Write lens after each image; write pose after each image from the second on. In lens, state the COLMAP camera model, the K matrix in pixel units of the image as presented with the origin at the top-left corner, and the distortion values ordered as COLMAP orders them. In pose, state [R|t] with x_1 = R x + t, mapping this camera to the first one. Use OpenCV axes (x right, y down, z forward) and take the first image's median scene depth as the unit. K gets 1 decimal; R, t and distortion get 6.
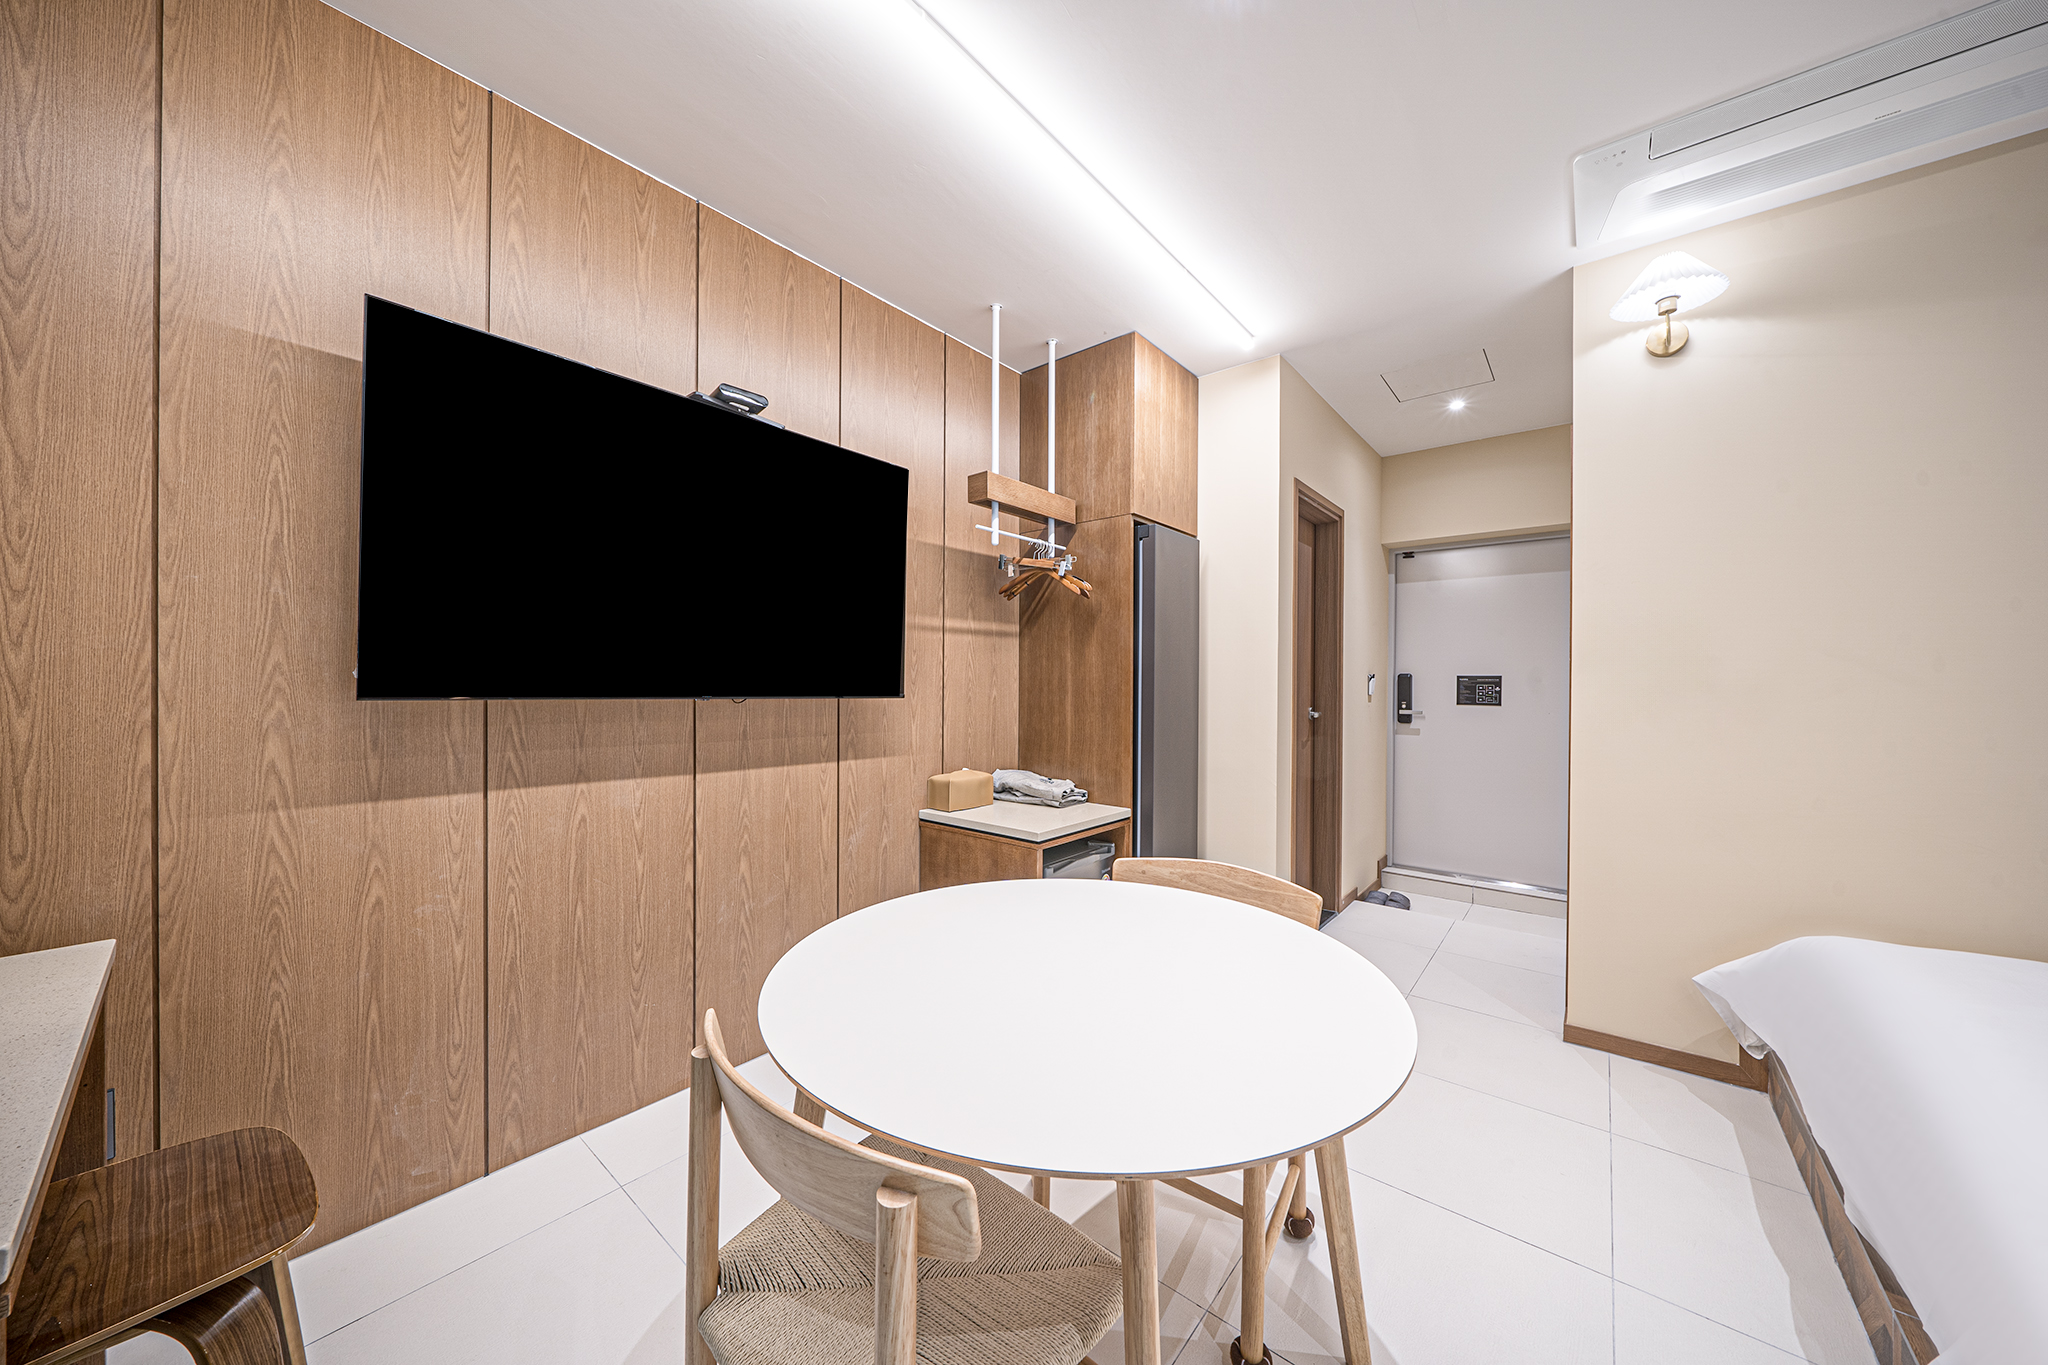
lens RADIAL K [[702.5, 0, 1029.7], [0, 702.5, 680.1], [0, 0, 1]] dist [-0.000889, 0.000002]
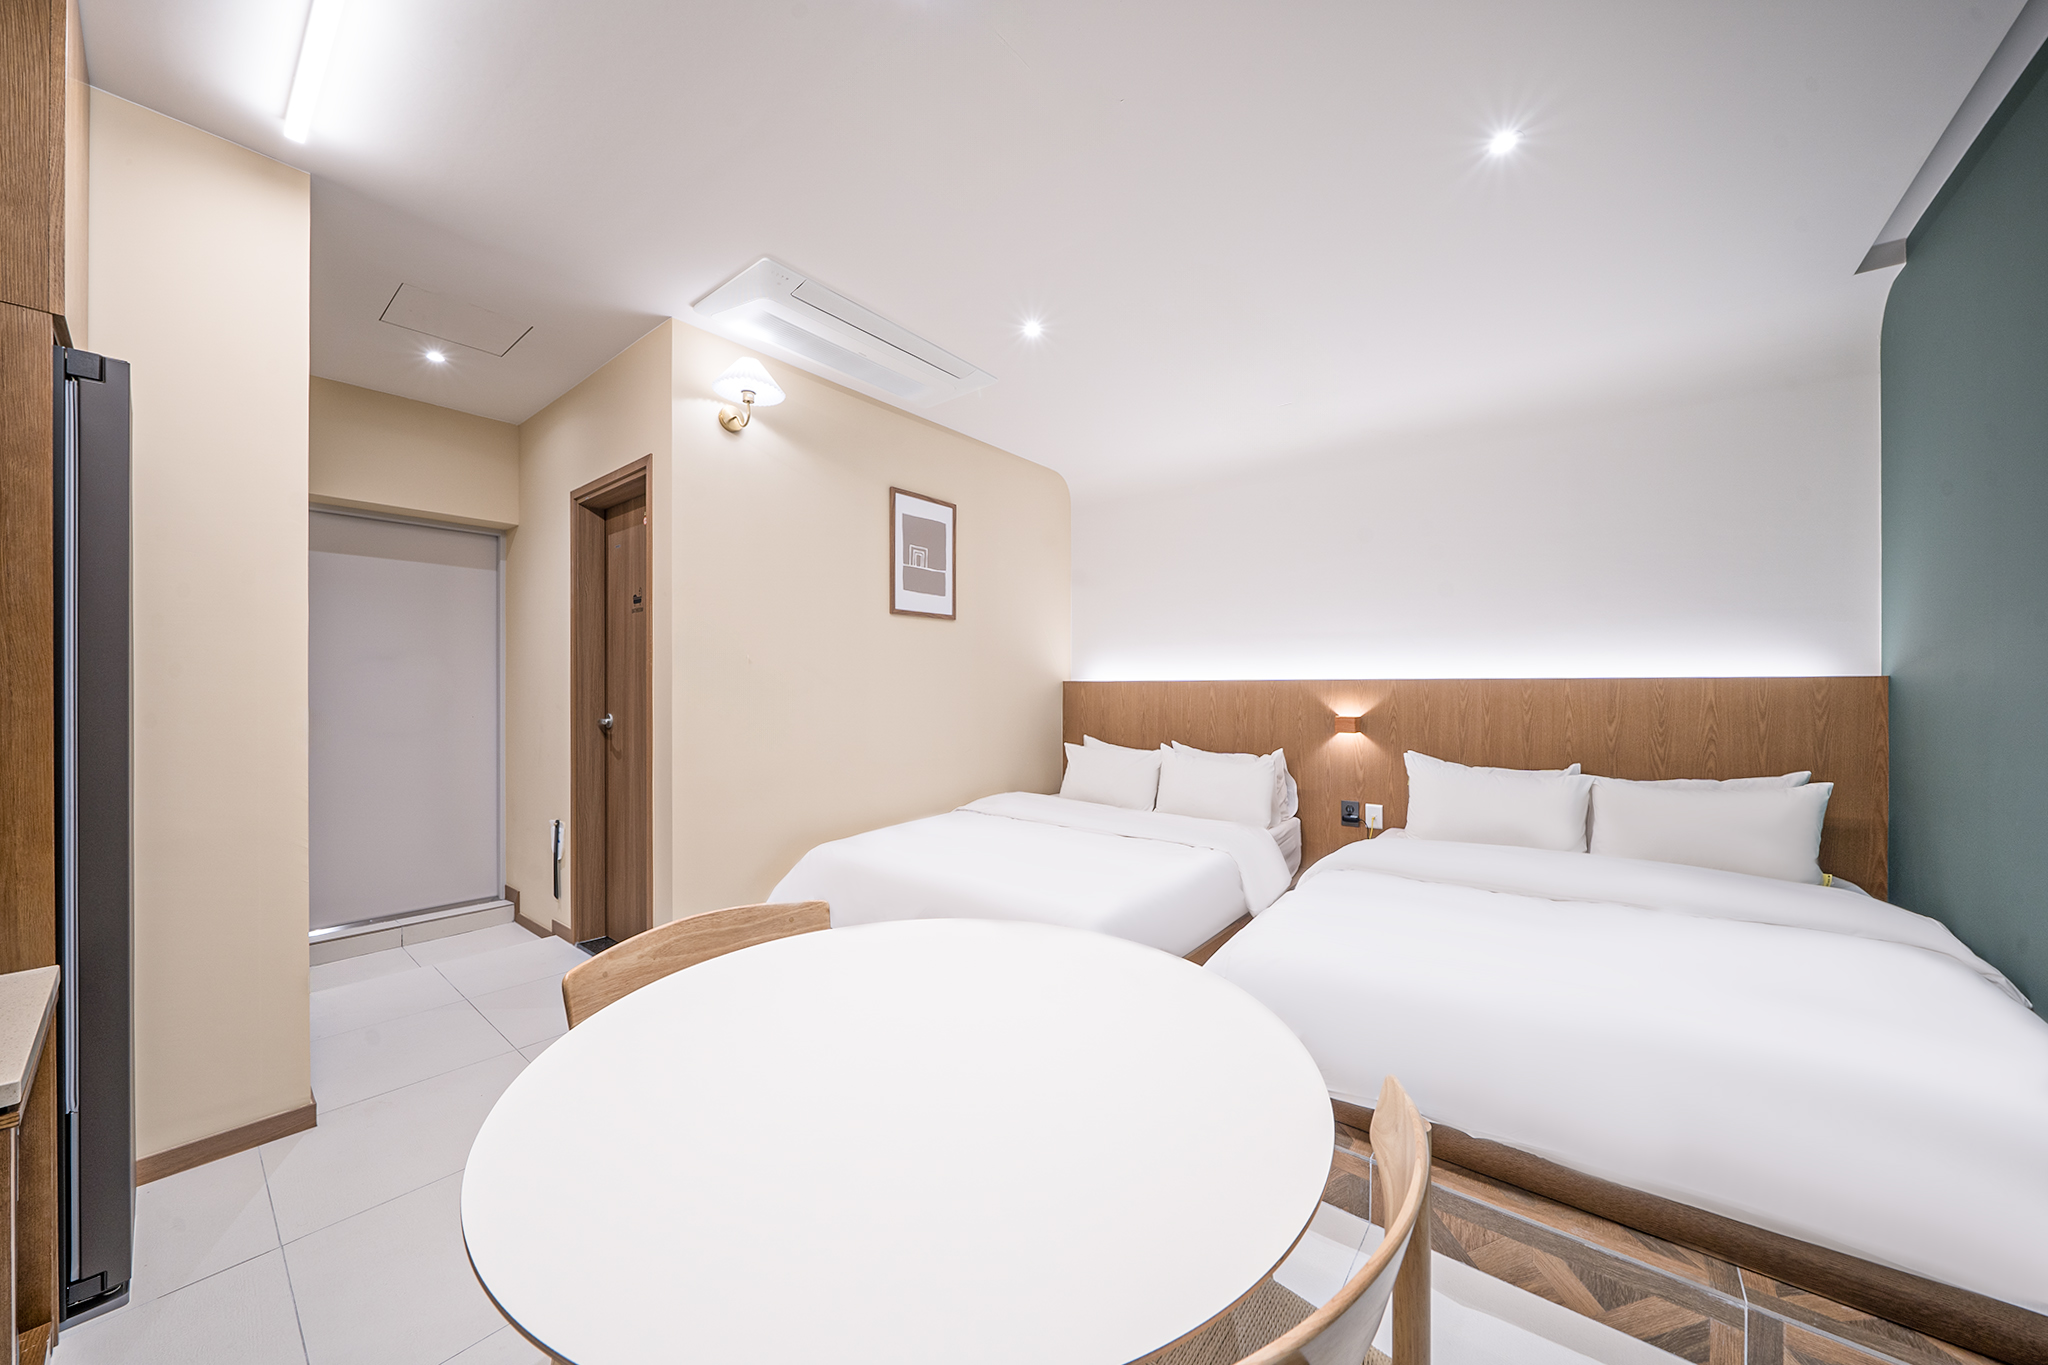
lens RADIAL K [[702.5, 0, 1021.9], [0, 702.5, 695.9], [0, 0, 1]] dist [-0.000889, 0.000002]
pose [[-0.006559, -0.018507, 0.999807, -0.541760], [-0.004121, 0.999821, 0.018480, -0.006422], [-0.999970, -0.003999, -0.006634, 0.658102]]
